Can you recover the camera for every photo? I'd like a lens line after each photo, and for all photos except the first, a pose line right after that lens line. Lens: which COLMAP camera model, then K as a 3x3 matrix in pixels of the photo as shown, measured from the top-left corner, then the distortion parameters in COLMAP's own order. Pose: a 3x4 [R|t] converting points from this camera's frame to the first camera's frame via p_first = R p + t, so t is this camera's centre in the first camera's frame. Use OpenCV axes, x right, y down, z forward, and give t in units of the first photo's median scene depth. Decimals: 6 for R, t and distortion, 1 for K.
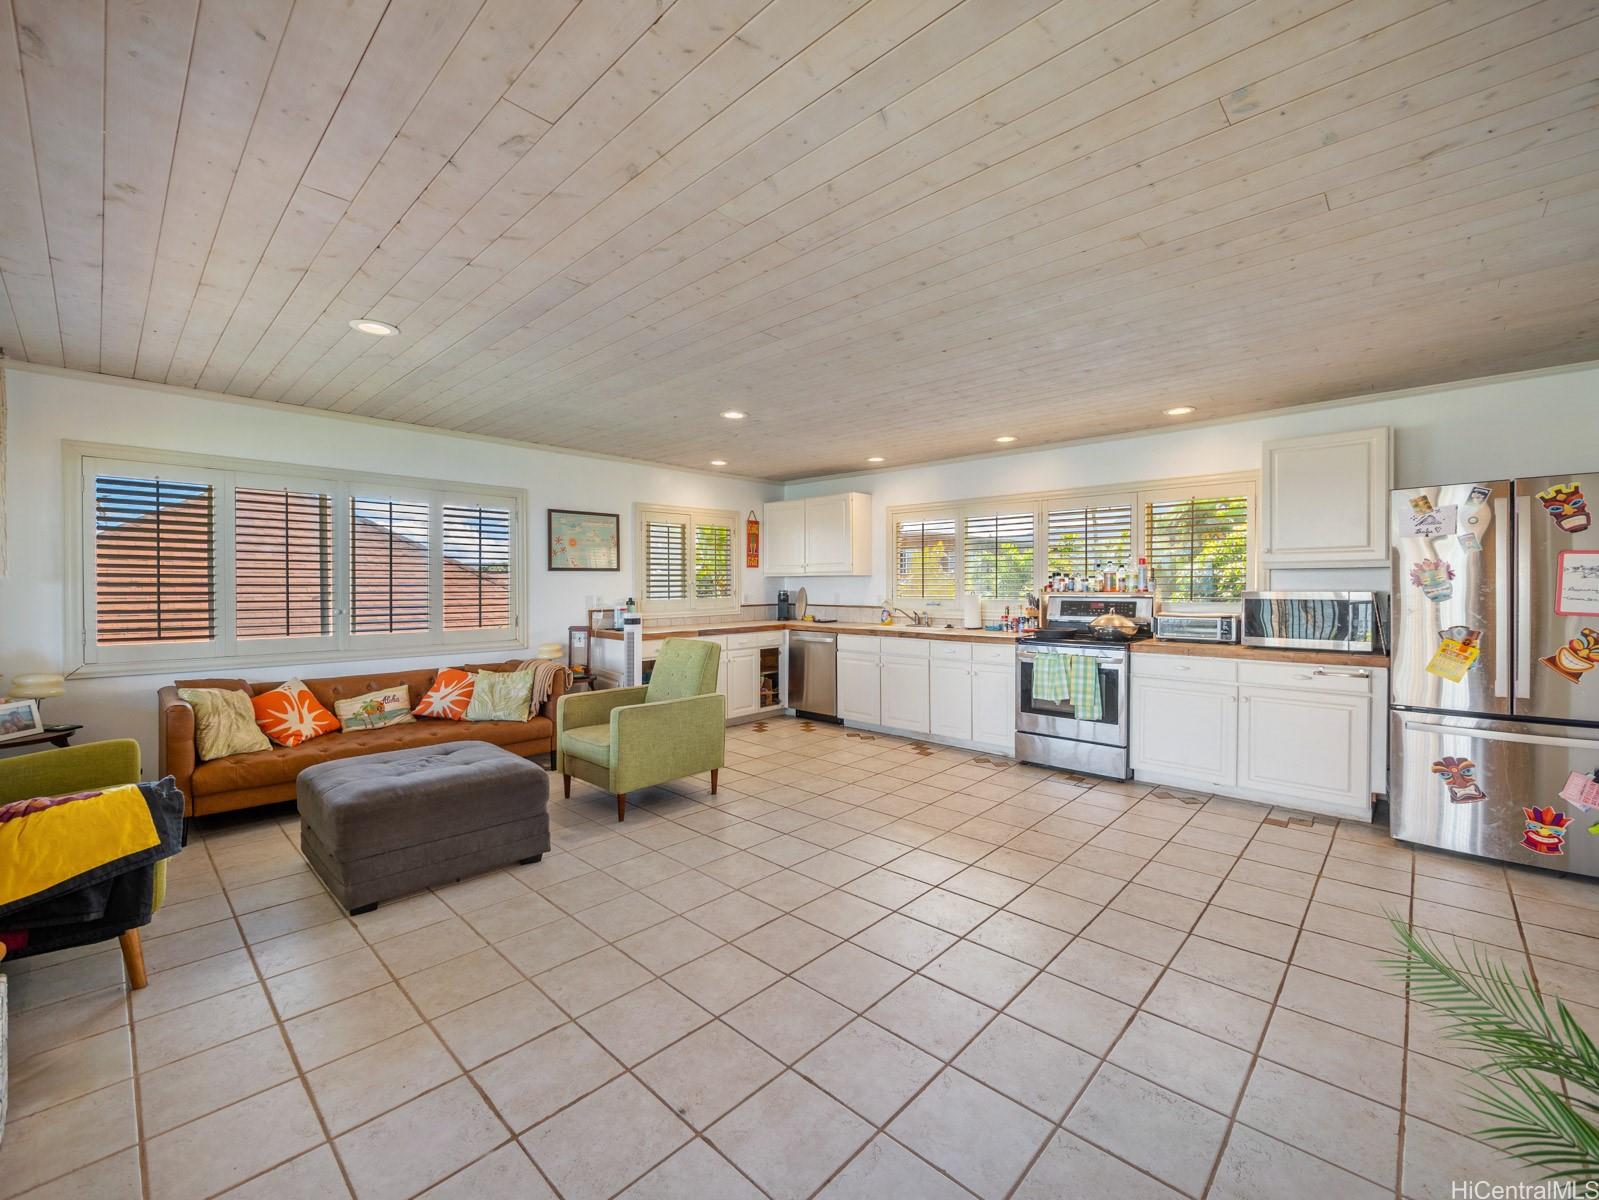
lens RADIAL K [[670.1, 0, 803.6], [0, 670.1, 594.2], [0, 0, 1]] dist [-0.007898, 0.001566]
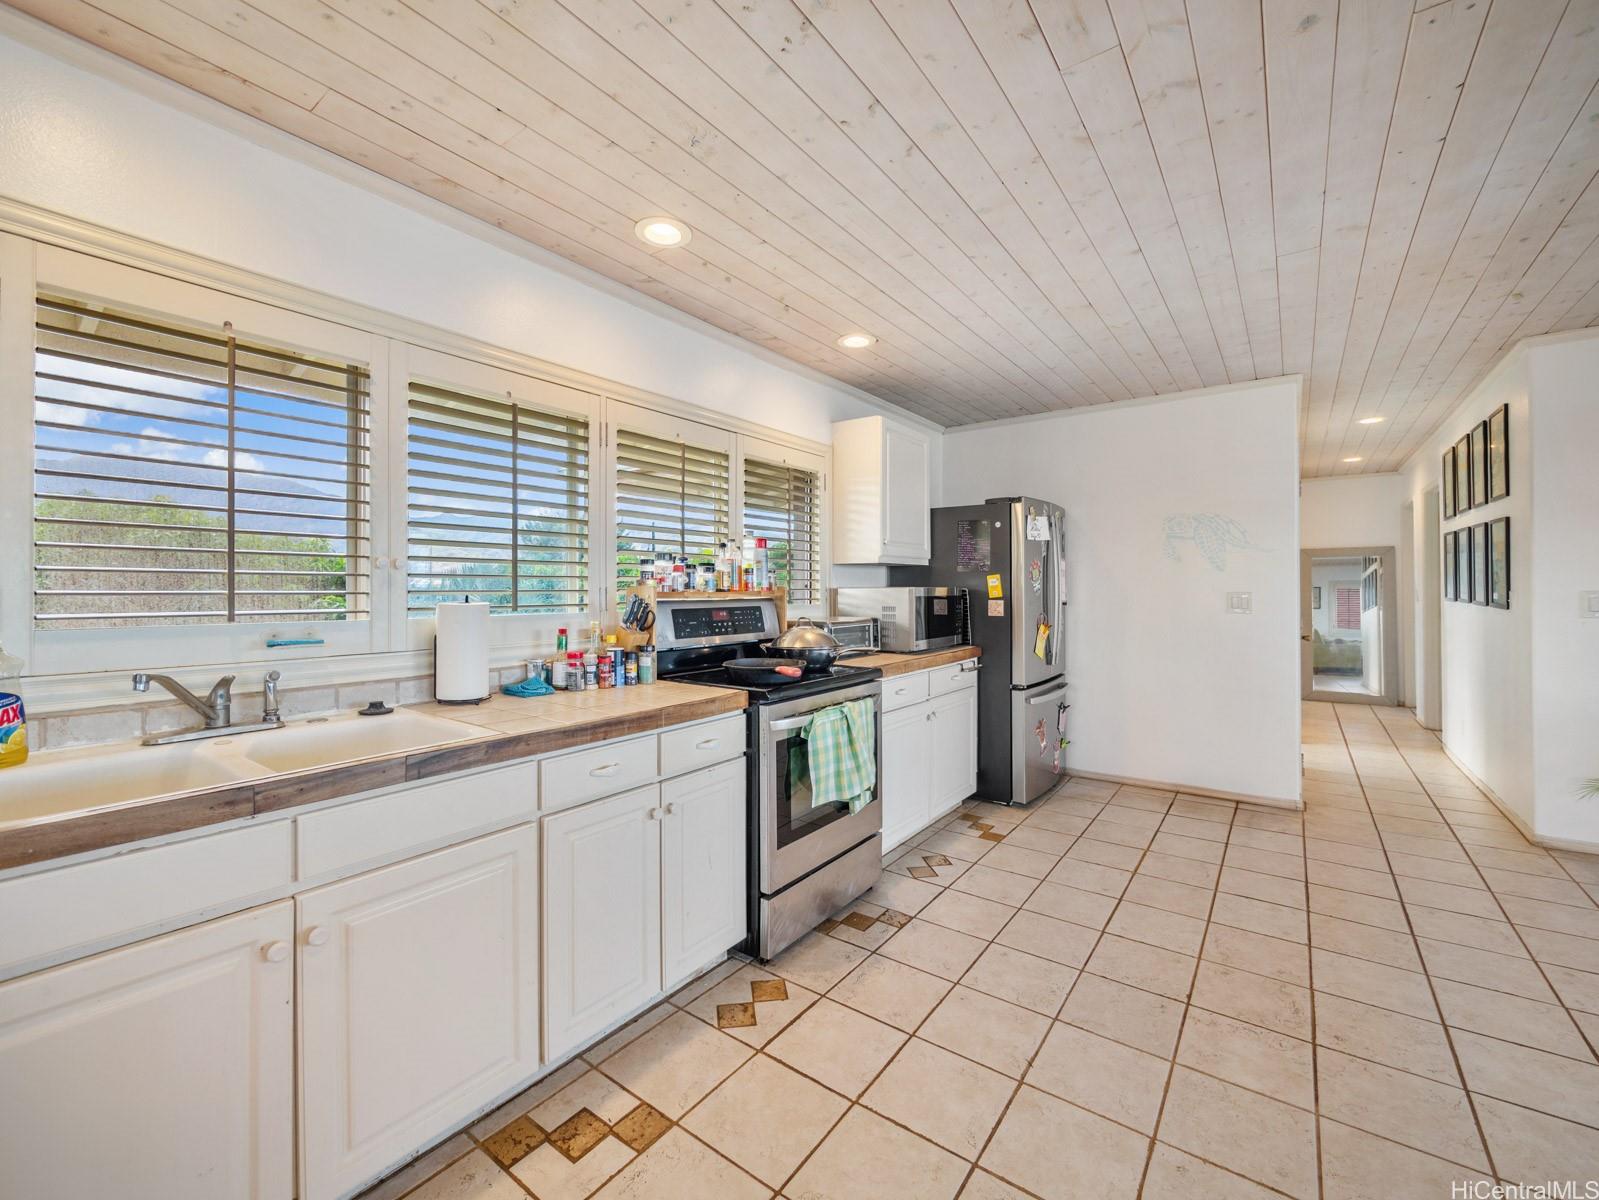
lens RADIAL K [[670.1, 0, 810.1], [0, 670.1, 584.9], [0, 0, 1]] dist [-0.007898, 0.001566]
pose [[-0.127267, 0.011492, 0.991802, -0.157344], [0.019700, 0.999765, -0.009057, -0.002664], [-0.991673, 0.018386, -0.127463, 1.170061]]
